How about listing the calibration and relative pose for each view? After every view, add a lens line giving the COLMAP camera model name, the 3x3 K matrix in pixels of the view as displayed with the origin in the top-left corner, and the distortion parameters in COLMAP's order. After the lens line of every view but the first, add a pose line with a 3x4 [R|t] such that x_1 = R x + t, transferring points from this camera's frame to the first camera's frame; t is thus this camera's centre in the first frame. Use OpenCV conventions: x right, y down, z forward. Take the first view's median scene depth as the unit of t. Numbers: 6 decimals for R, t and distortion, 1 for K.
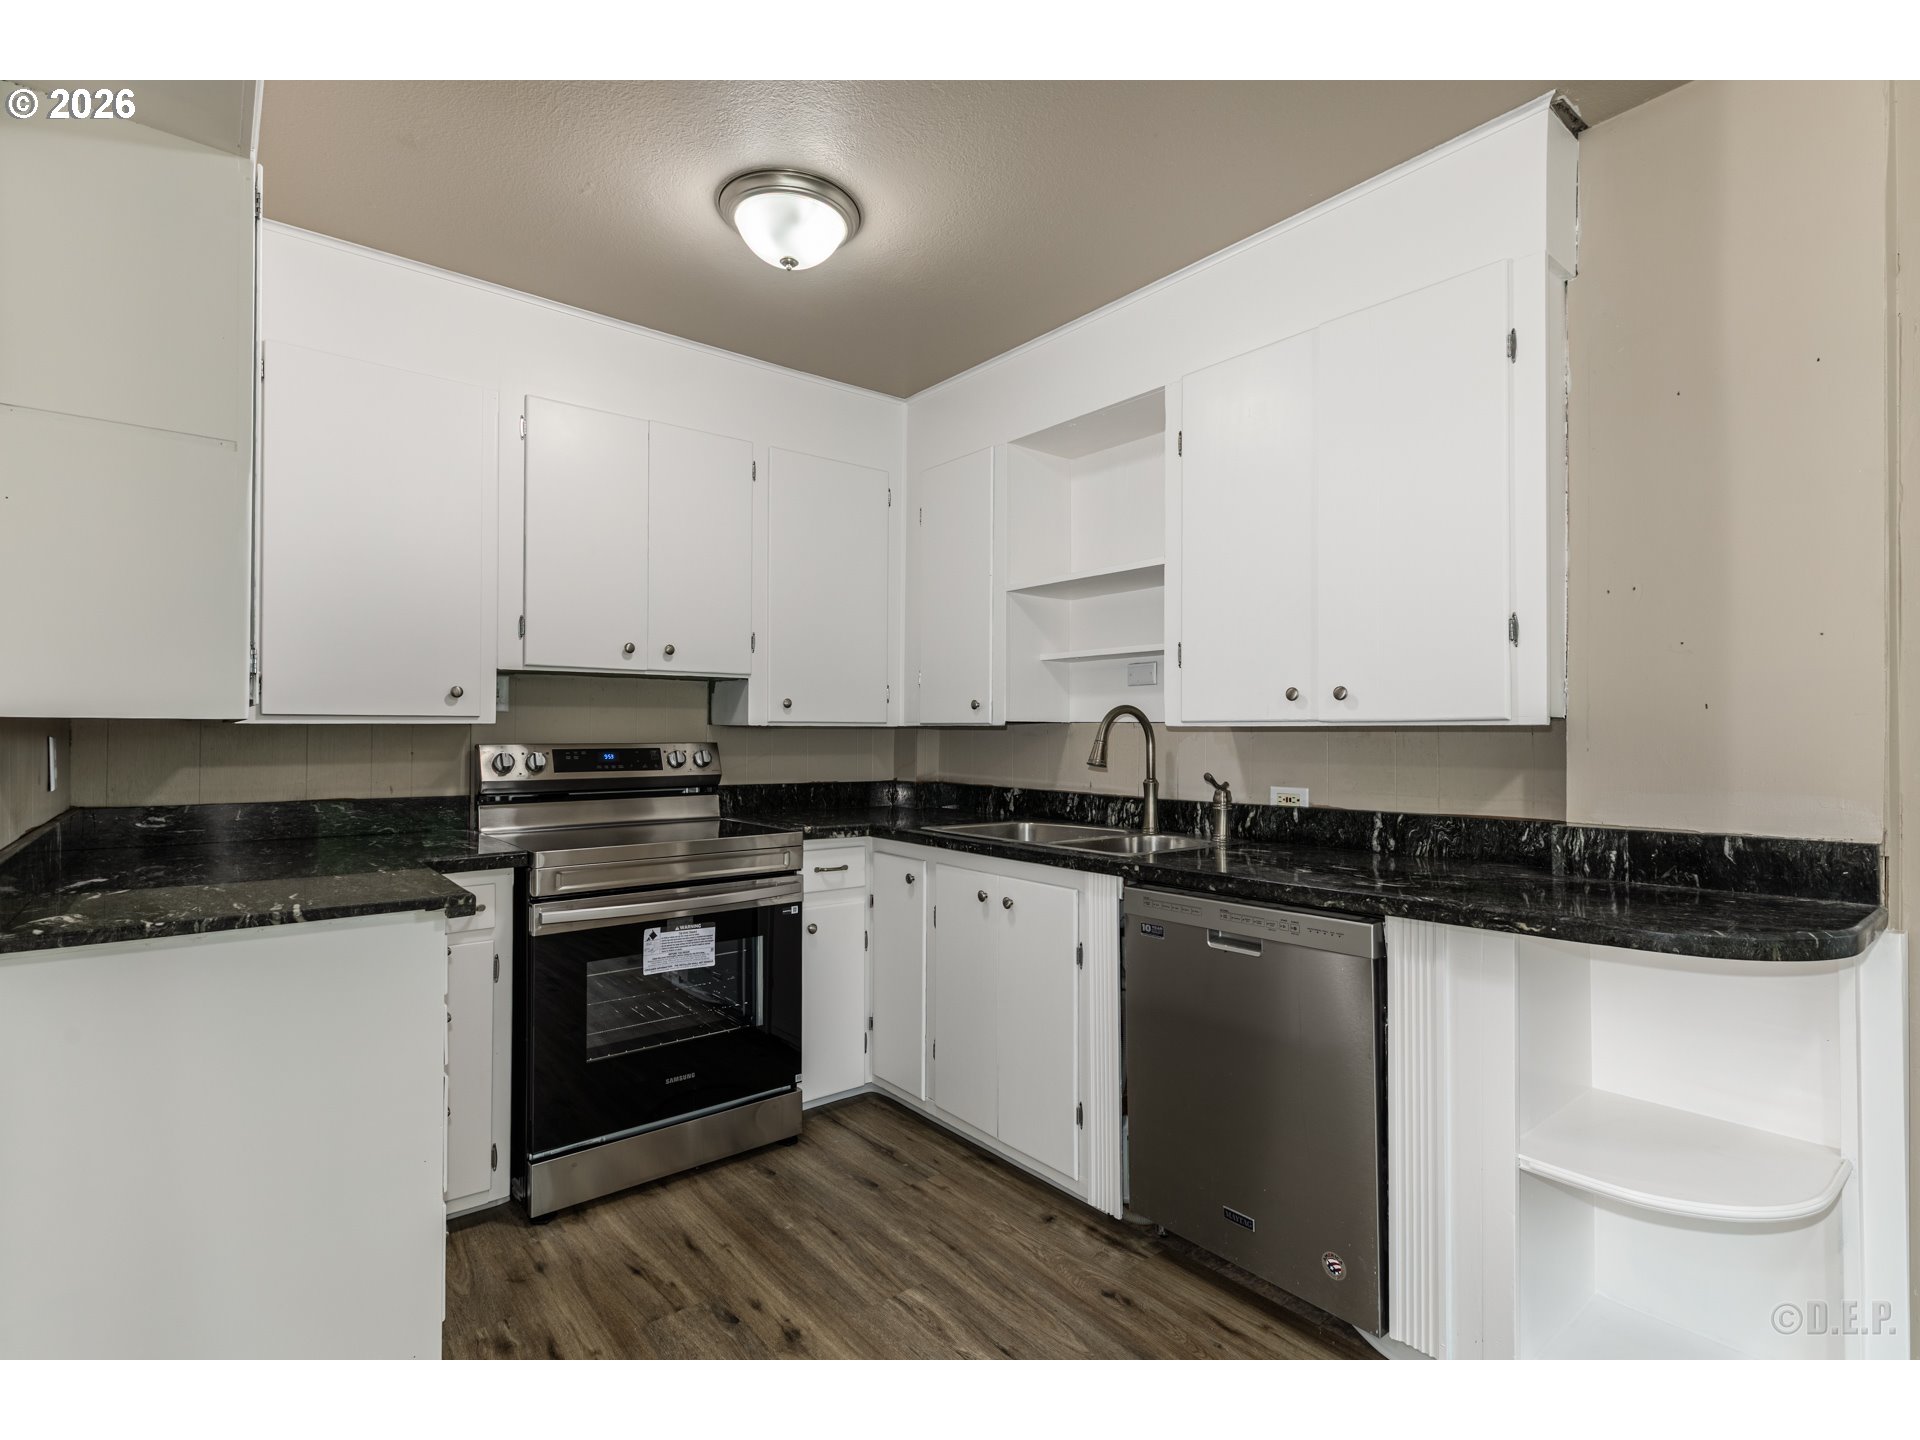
lens RADIAL K [[912.5, 0, 963.9], [0, 912.5, 728.7], [0, 0, 1]] dist [0.004430, 0.000492]
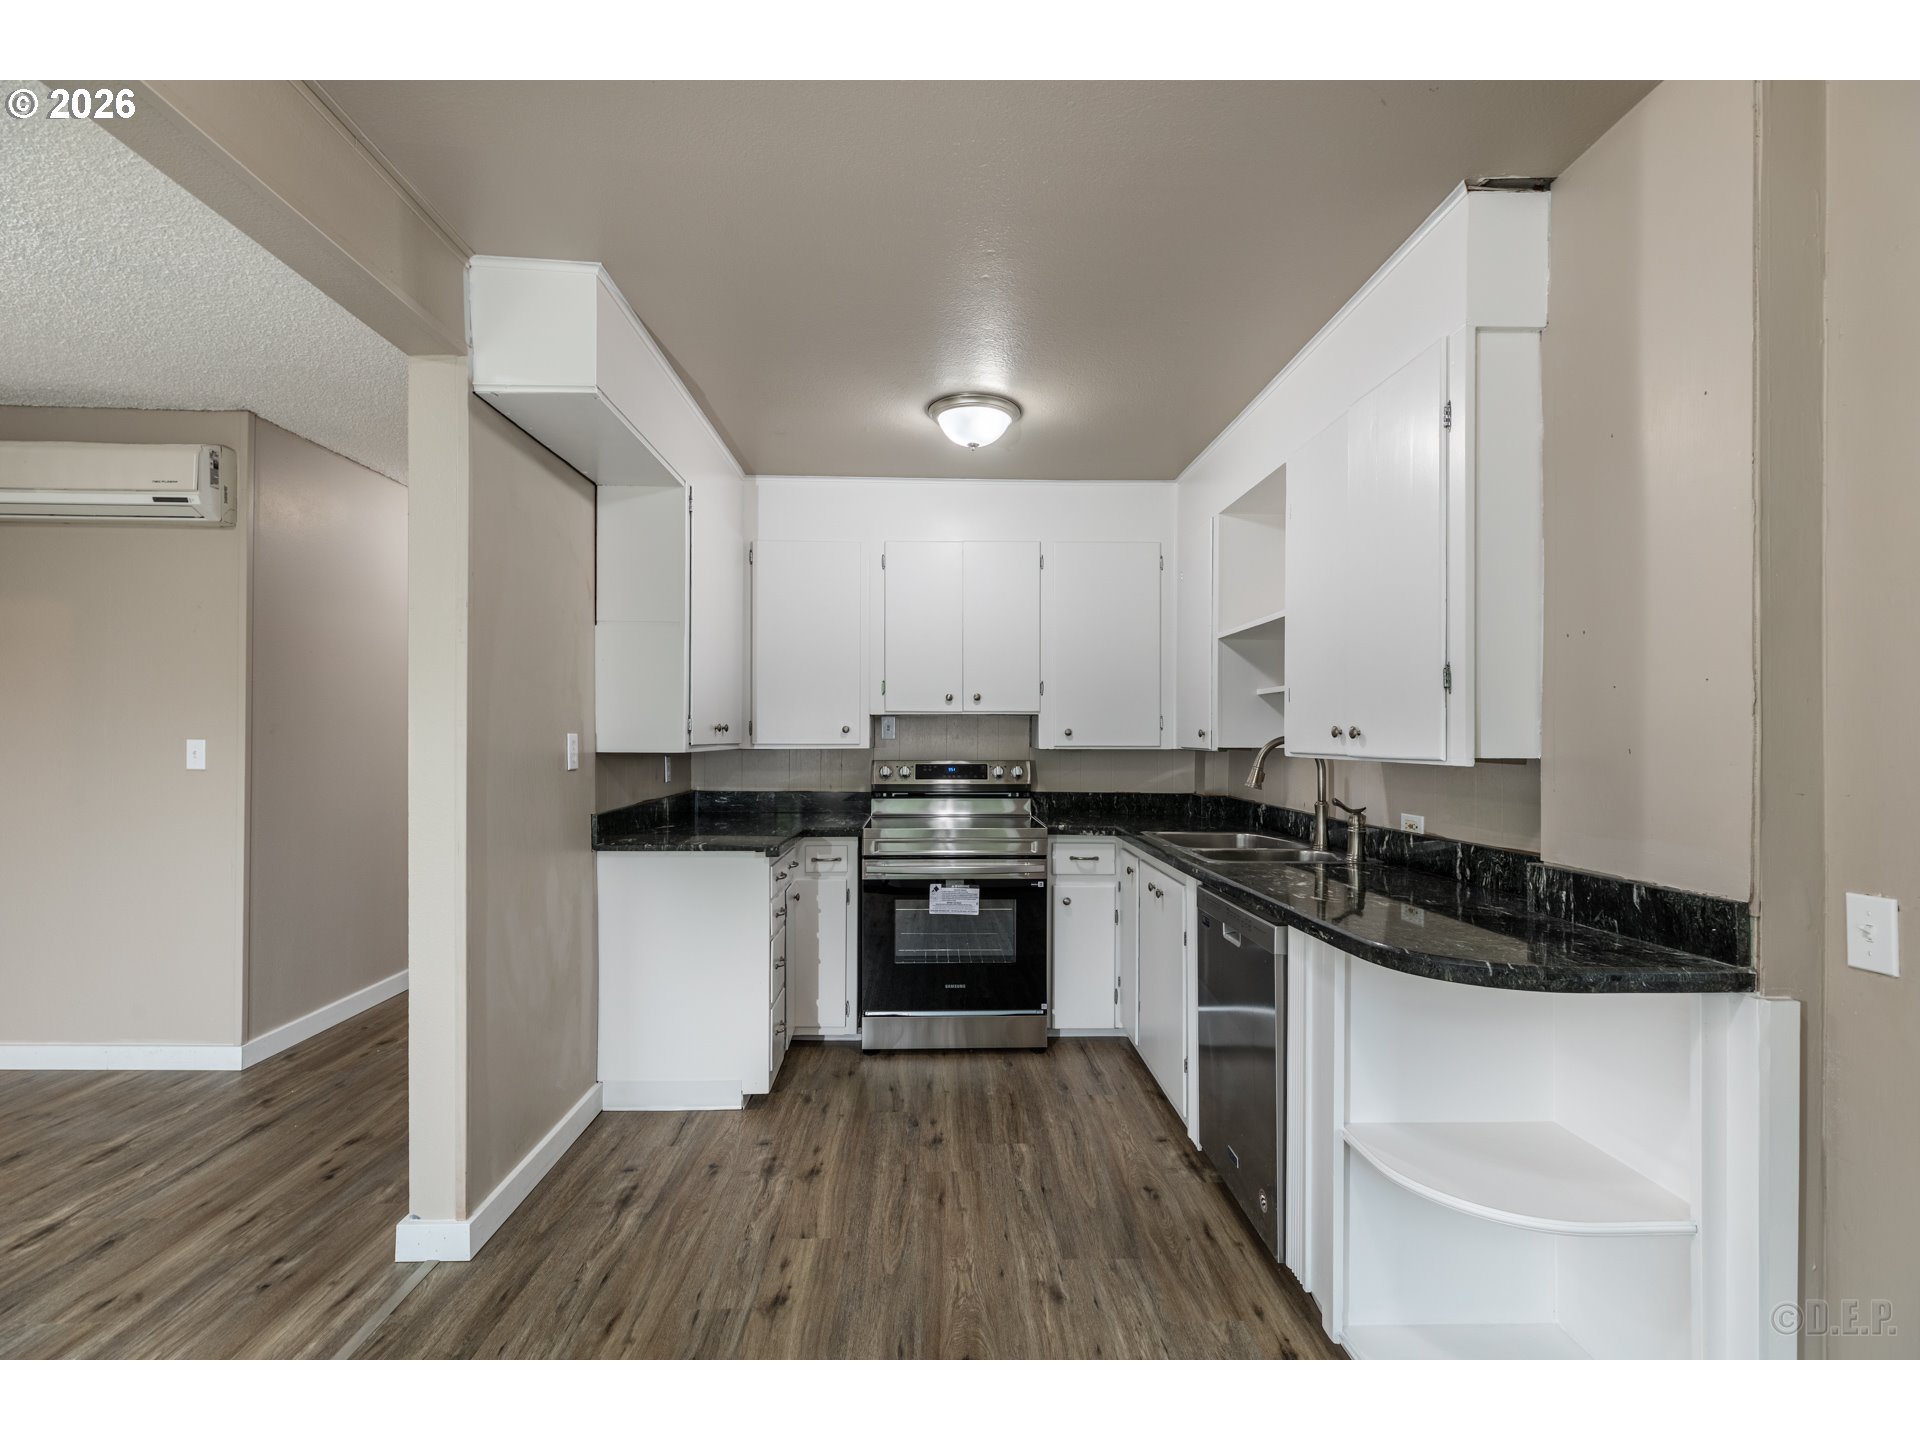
lens RADIAL K [[868.2, 0, 974.3], [0, 868.2, 737.8], [0, 0, 1]] dist [-0.000035, -0.000301]
pose [[0.802439, 0.001506, -0.596732, 0.563448], [0.000804, 0.999993, 0.003605, -0.030501], [0.596733, -0.003373, 0.802432, -0.123344]]
